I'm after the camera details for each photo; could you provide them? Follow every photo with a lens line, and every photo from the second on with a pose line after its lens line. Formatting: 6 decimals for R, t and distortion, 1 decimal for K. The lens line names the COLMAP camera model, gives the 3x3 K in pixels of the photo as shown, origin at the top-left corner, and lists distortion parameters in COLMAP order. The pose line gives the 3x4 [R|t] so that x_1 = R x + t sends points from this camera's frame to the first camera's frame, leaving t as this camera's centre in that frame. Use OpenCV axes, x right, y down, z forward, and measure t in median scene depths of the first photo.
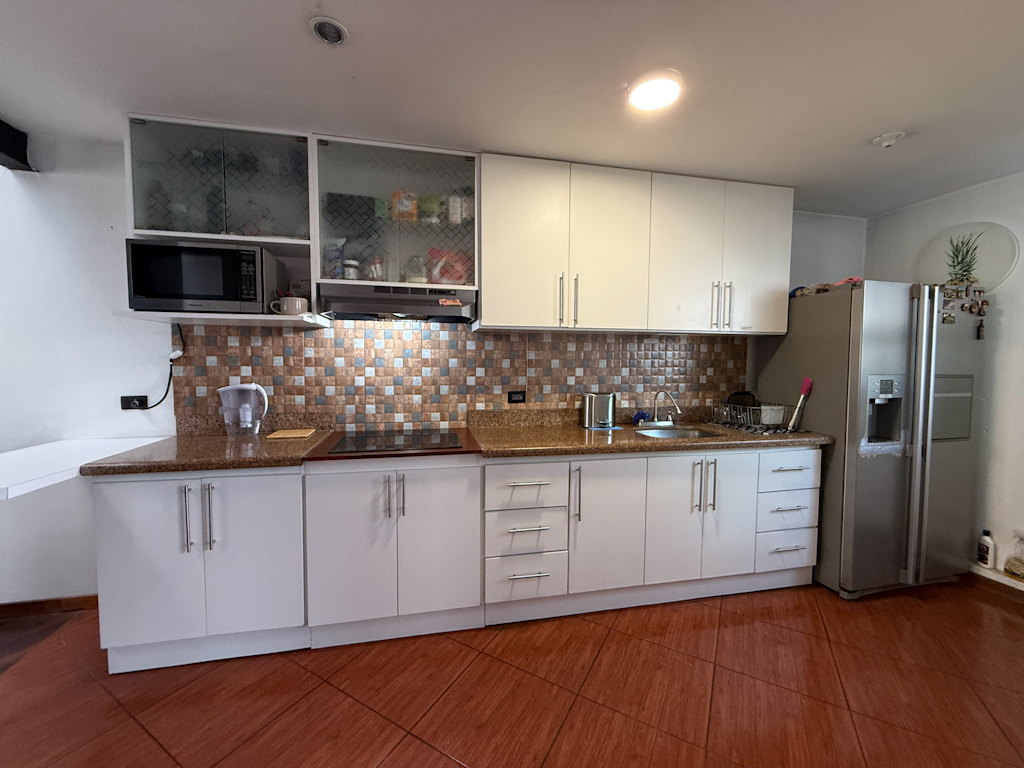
lens RADIAL K [[412.1, 0, 518.9], [0, 412.1, 383.7], [0, 0, 1]] dist [-0.001238, -0.000013]
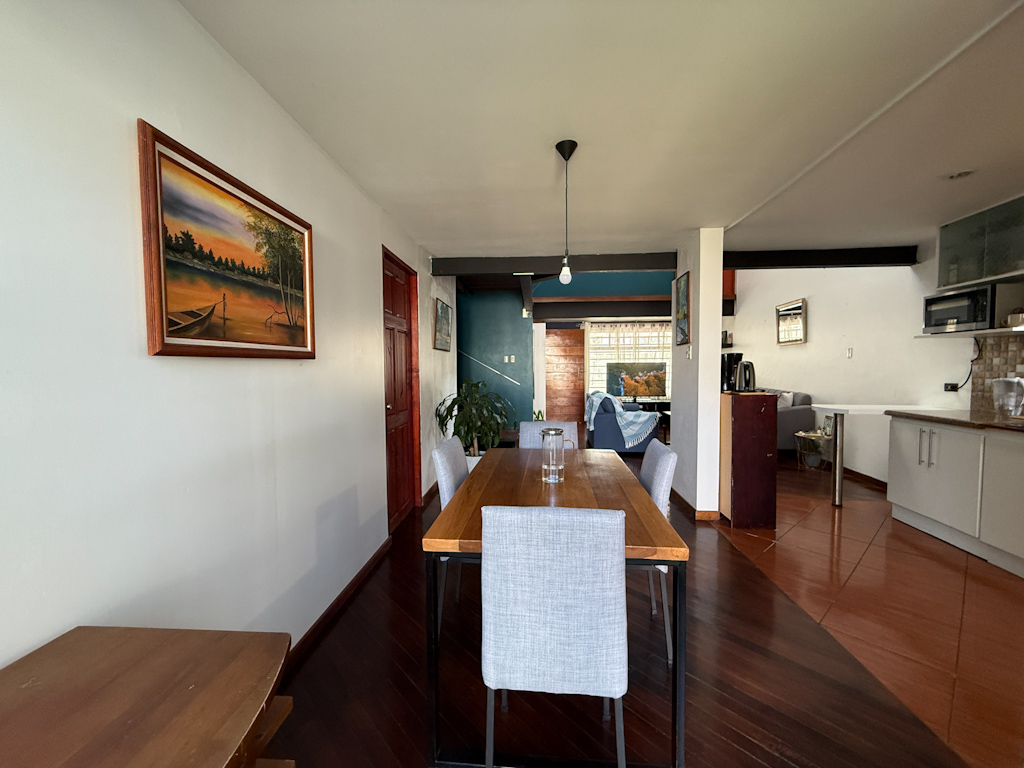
lens RADIAL K [[410.9, 0, 496.7], [0, 410.9, 384.0], [0, 0, 1]] dist [-0.001347, -0.000175]
pose [[-0.347365, 0.036789, -0.937008, 1.137857], [-0.049694, 0.997104, 0.057571, 0.026673], [0.936413, 0.066562, -0.344530, -0.123263]]
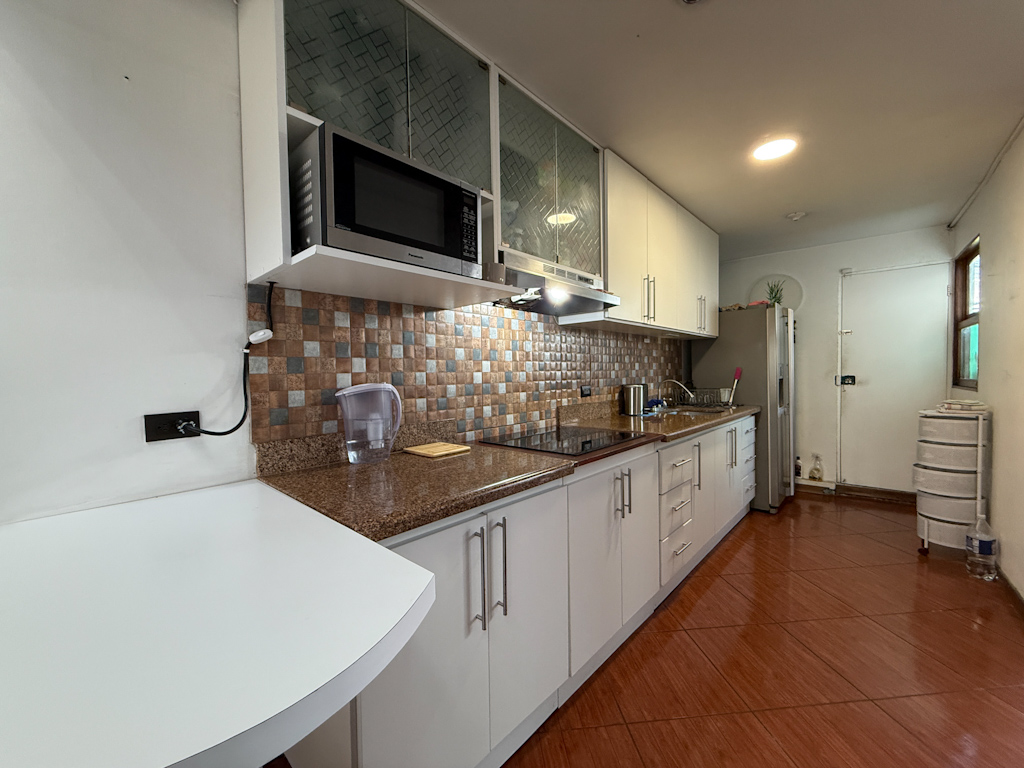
lens RADIAL K [[405.7, 0, 512.0], [0, 405.7, 384.0], [0, 0, 1]] dist [-0.002422, -0.000050]
pose [[0.820186, -0.036001, 0.570964, -0.811230], [0.054996, 0.998358, -0.016052, 0.023348], [-0.569448, 0.044566, 0.820818, 0.311703]]
